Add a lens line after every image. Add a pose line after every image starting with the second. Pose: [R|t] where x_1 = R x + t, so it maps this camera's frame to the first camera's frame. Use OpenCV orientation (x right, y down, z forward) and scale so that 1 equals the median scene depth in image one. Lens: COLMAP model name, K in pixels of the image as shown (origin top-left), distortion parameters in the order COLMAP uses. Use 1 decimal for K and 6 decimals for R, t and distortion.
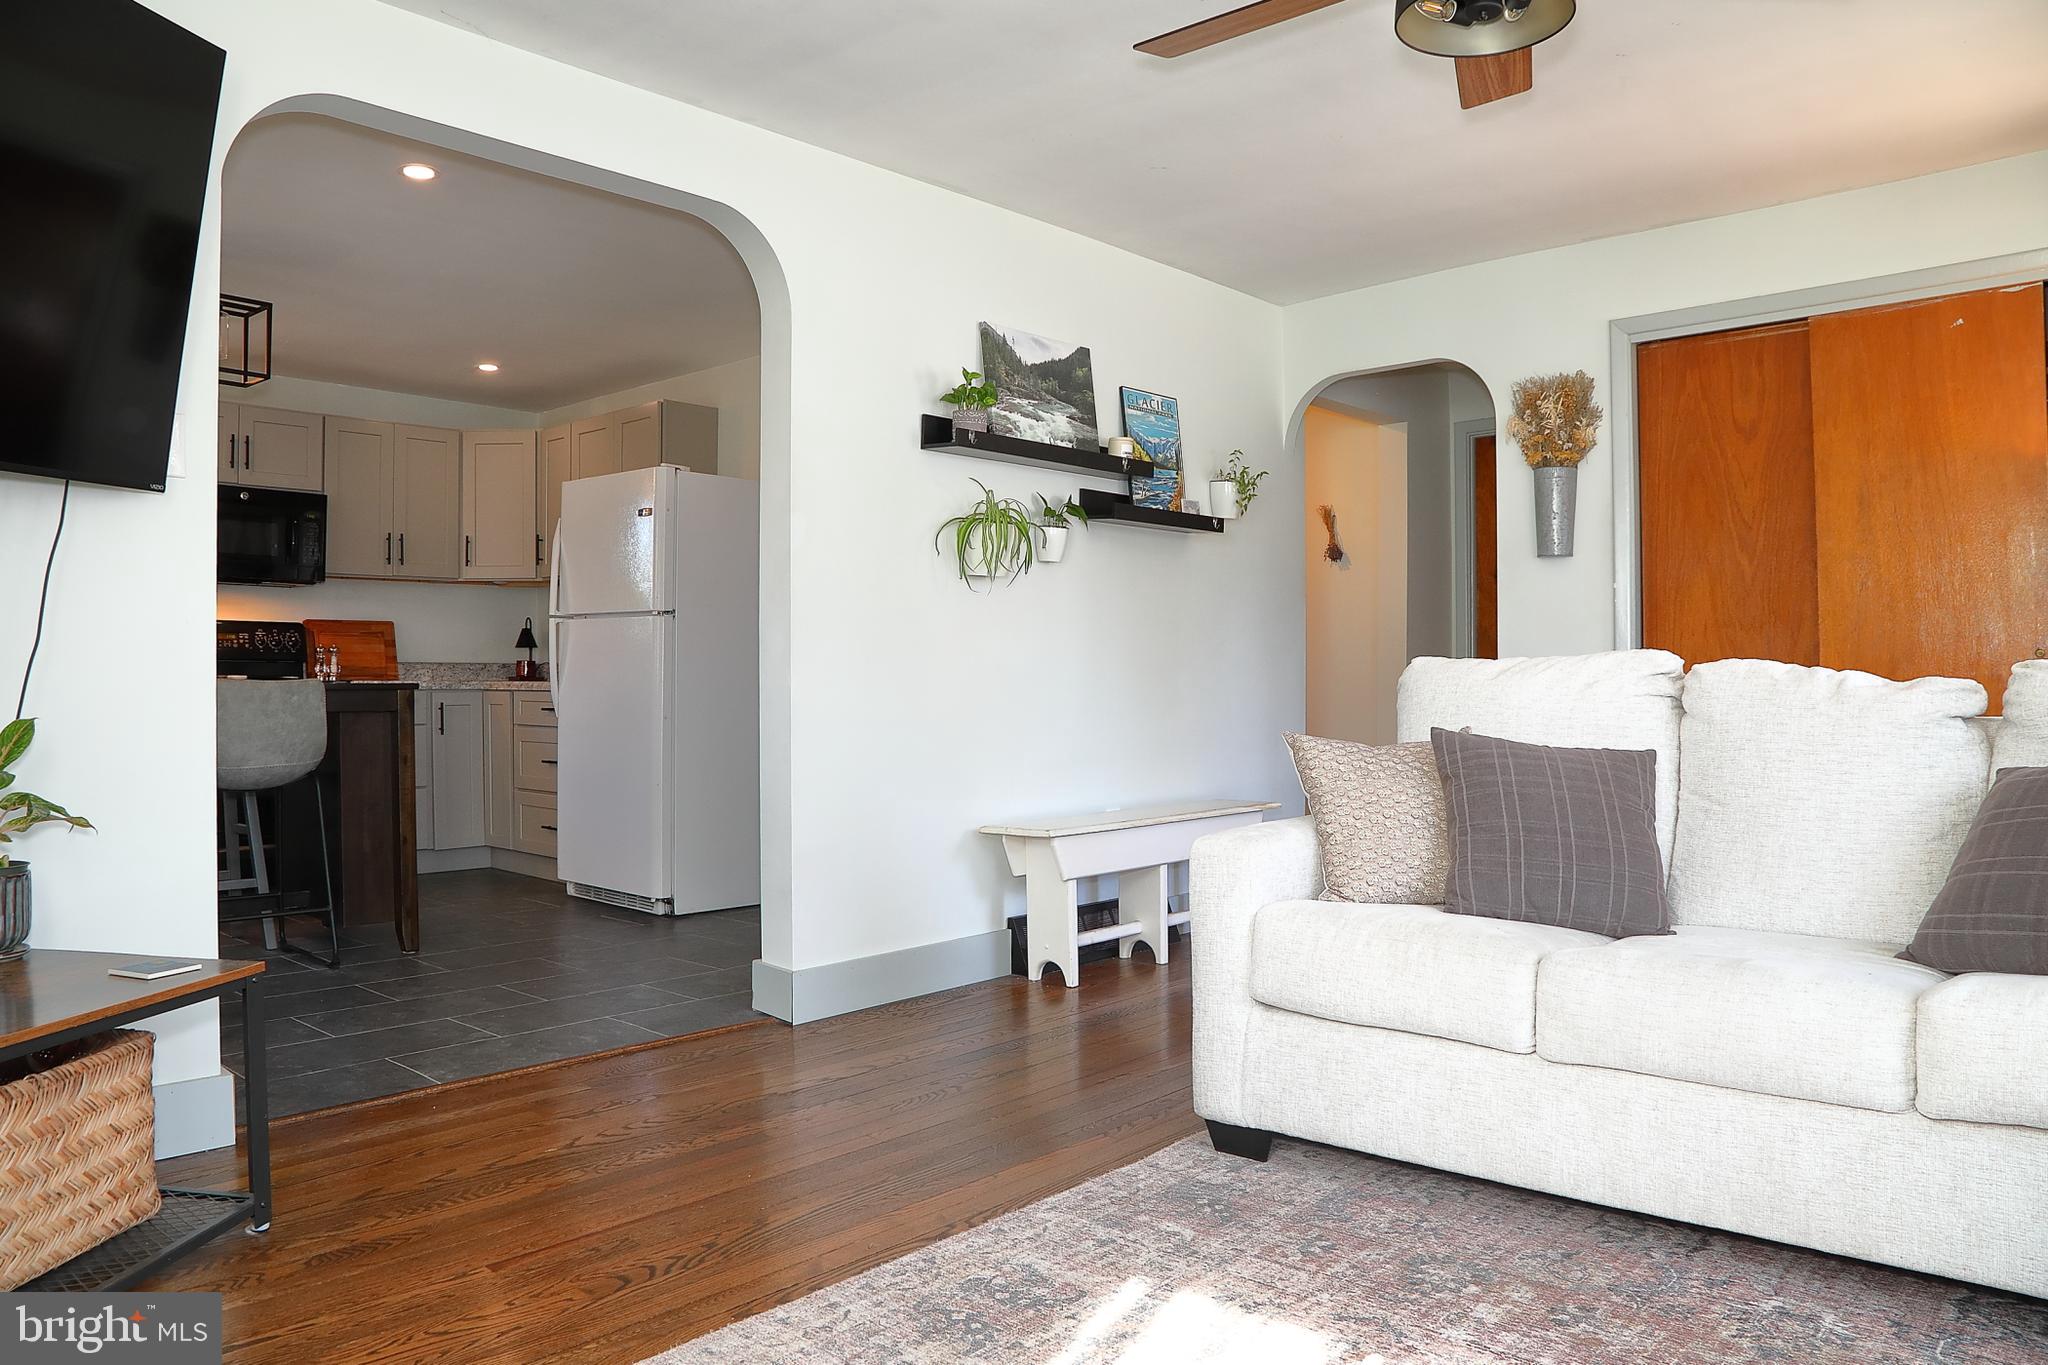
lens RADIAL K [[1496.3, 0, 1011.2], [0, 1496.3, 688.3], [0, 0, 1]] dist [-0.056960, 0.019307]
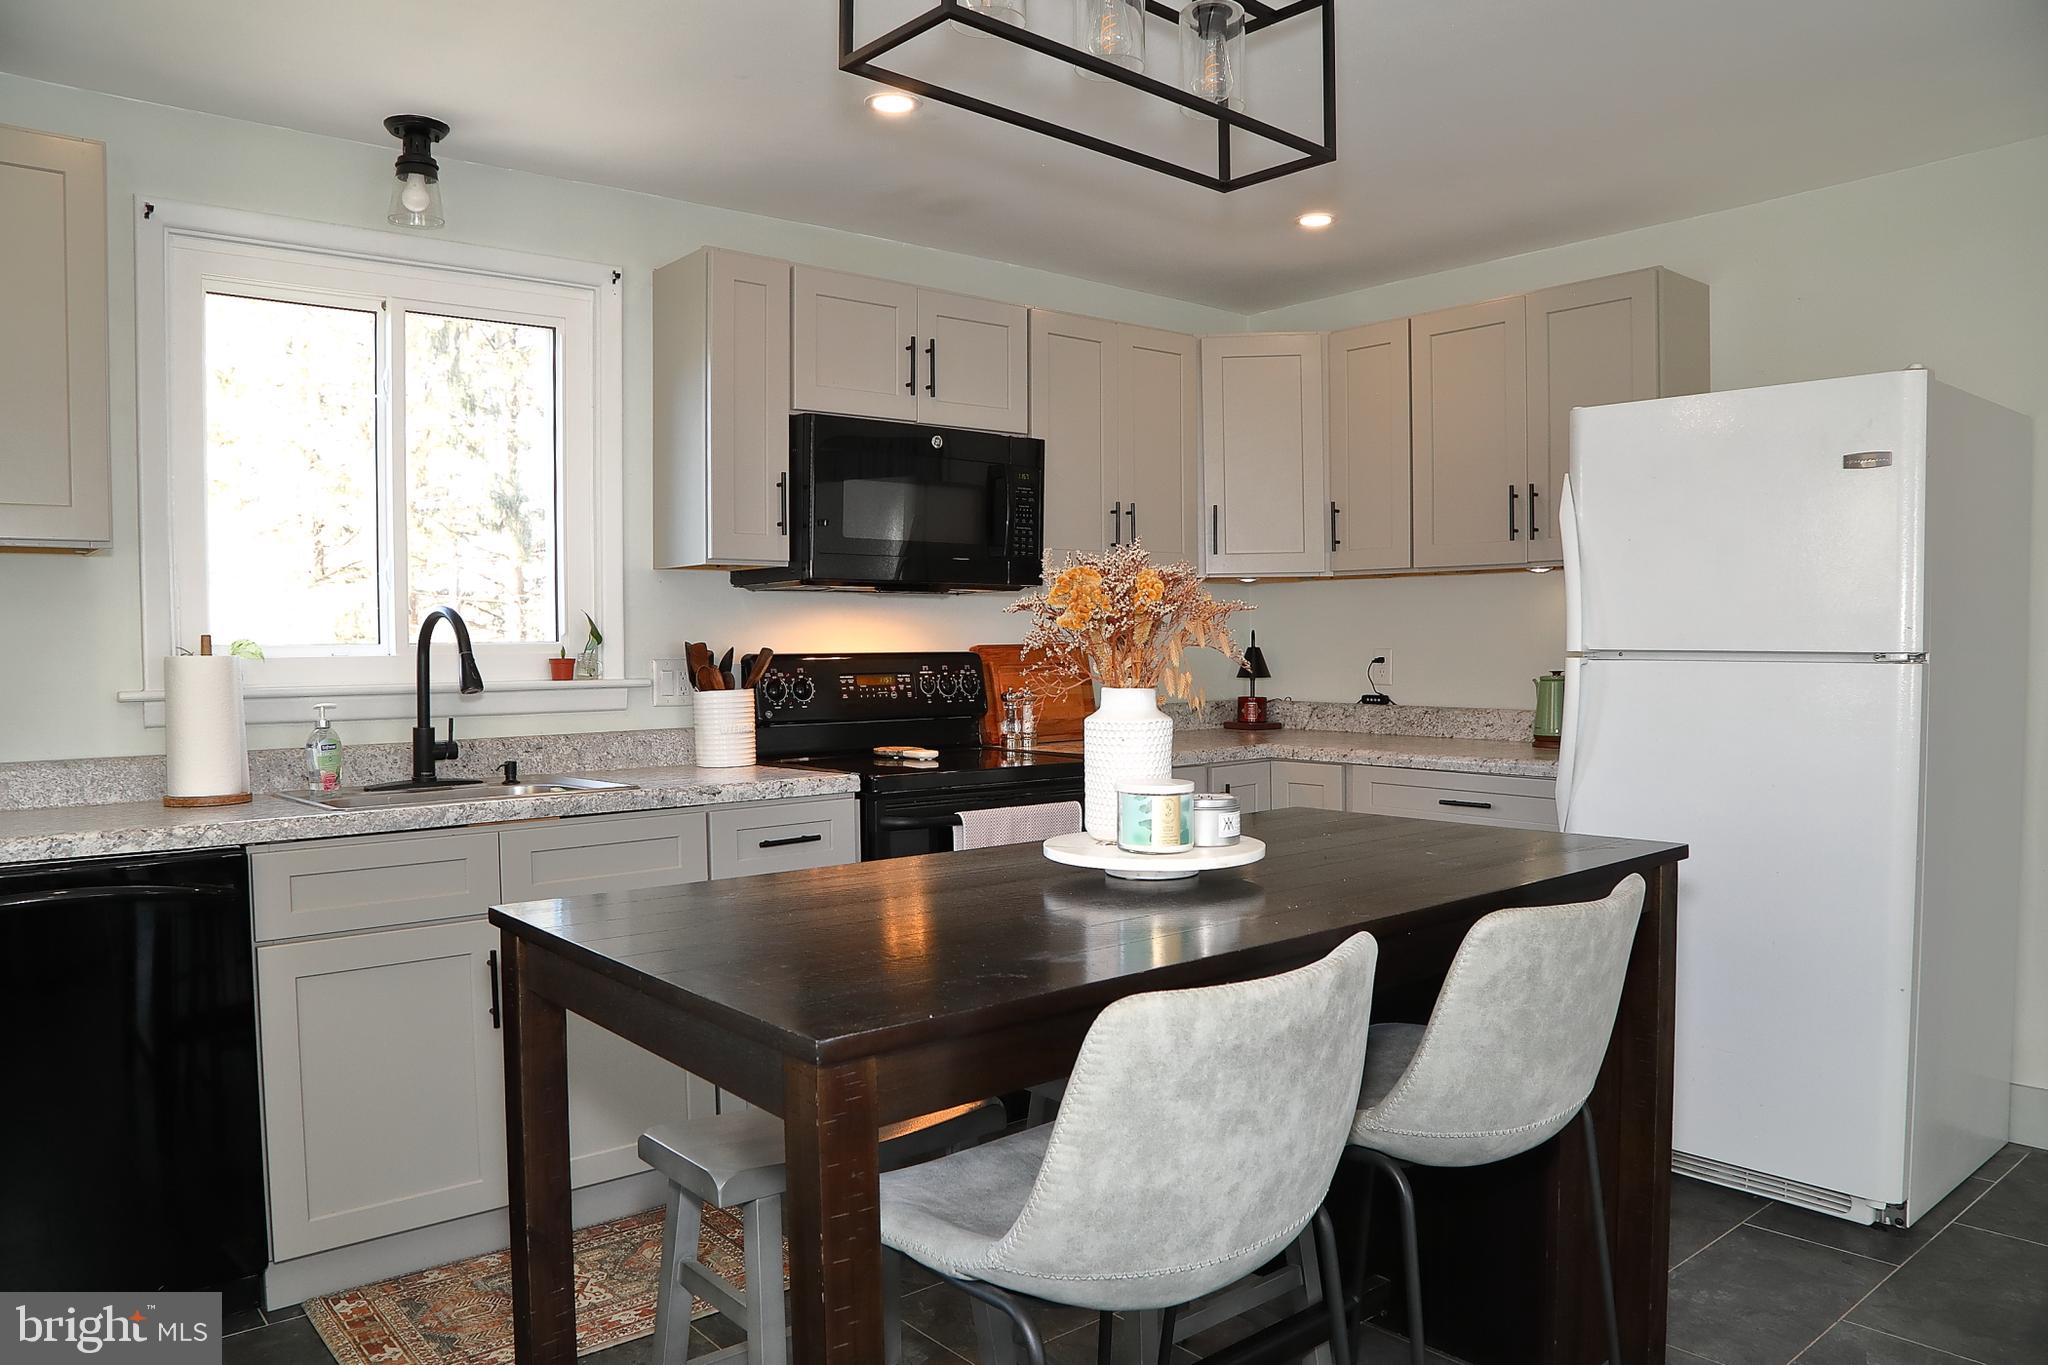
lens RADIAL K [[1496.3, 0, 1038.6], [0, 1496.3, 676.9], [0, 0, 1]] dist [-0.056960, 0.019307]
pose [[0.991588, -0.006946, -0.129247, -0.374475], [0.009387, 0.999789, 0.018282, -0.045052], [0.129093, -0.019342, 0.991444, 0.387737]]
